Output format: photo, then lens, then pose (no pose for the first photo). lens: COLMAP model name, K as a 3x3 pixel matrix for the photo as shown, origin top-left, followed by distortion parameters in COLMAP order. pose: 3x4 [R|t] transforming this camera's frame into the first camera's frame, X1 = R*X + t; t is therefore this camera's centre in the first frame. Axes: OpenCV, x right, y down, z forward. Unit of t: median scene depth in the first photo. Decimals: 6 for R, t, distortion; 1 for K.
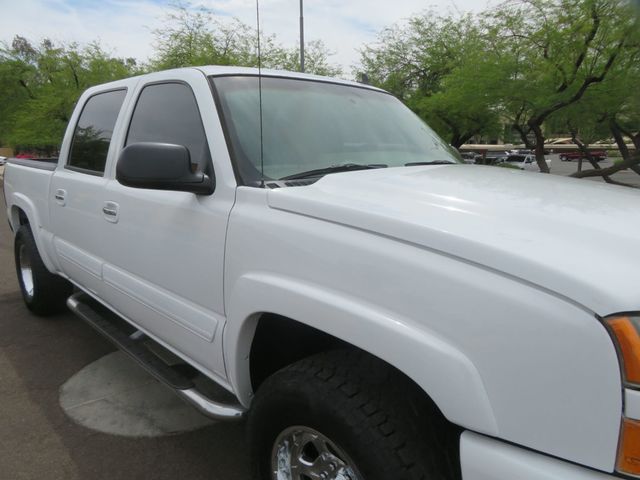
lens RADIAL K [[460.6, 0, 320.0], [0, 460.6, 240.0], [0, 0, 1]] dist [-0.007615, 0.006332]
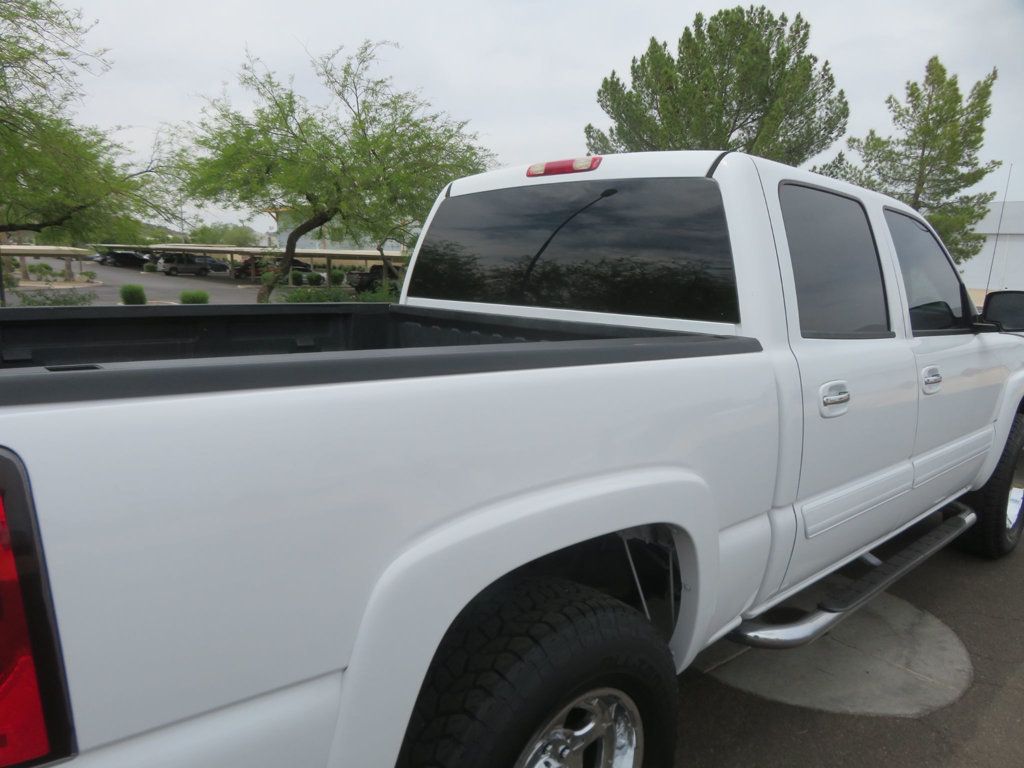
lens RADIAL K [[740.0, 0, 512.0], [0, 740.0, 384.0], [0, 0, 1]] dist [-0.041588, 0.030516]
pose [[0.015516, -0.167592, 0.985734, -1.502226], [0.166752, 0.972480, 0.162713, -0.331115], [-0.985877, 0.161849, 0.043036, 1.498929]]
